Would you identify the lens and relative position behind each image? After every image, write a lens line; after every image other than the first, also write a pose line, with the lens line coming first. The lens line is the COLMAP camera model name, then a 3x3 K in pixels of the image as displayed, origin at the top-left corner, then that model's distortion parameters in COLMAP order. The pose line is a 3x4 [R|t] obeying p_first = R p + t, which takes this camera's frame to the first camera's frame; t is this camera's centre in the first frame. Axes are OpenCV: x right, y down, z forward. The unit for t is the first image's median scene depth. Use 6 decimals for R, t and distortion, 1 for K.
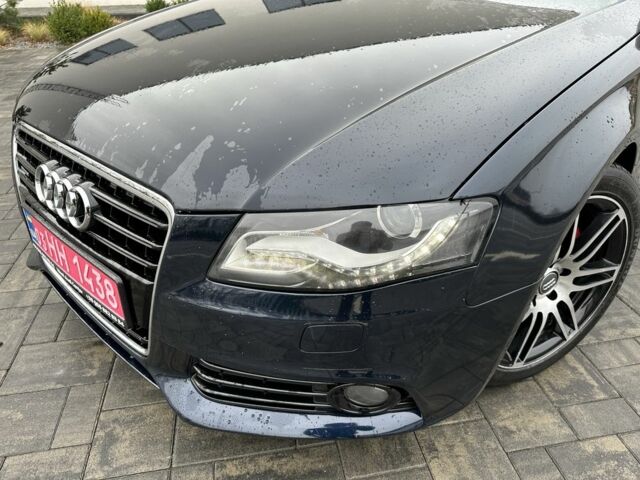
lens RADIAL K [[444.4, 0, 320.0], [0, 444.4, 240.0], [0, 0, 1]] dist [0.079469, -0.110094]
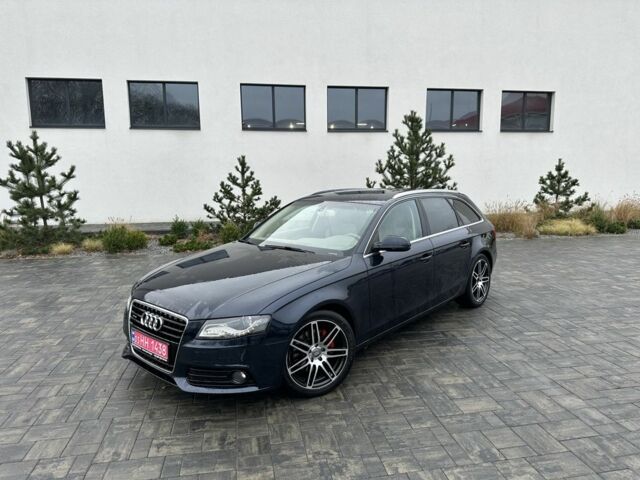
lens RADIAL K [[444.4, 0, 320.0], [0, 444.4, 240.0], [0, 0, 1]] dist [0.079469, -0.110094]
pose [[0.999977, -0.004695, 0.004904, 0.565821], [0.006260, 0.917277, -0.398200, 0.608289], [-0.002629, 0.398222, 0.917285, -2.011133]]
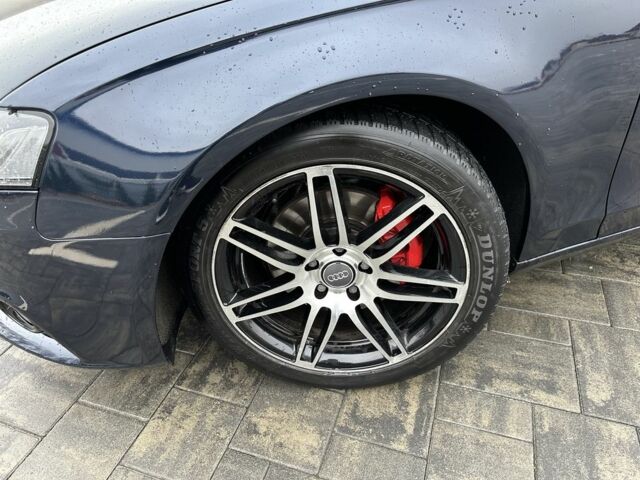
lens RADIAL K [[444.4, 0, 320.0], [0, 444.4, 240.0], [0, 0, 1]] dist [0.079469, -0.110094]
pose [[0.875024, 0.240817, -0.419928, 0.860410], [-0.214035, 0.970546, 0.110587, -0.045416], [0.434191, -0.006887, 0.900795, 0.319141]]
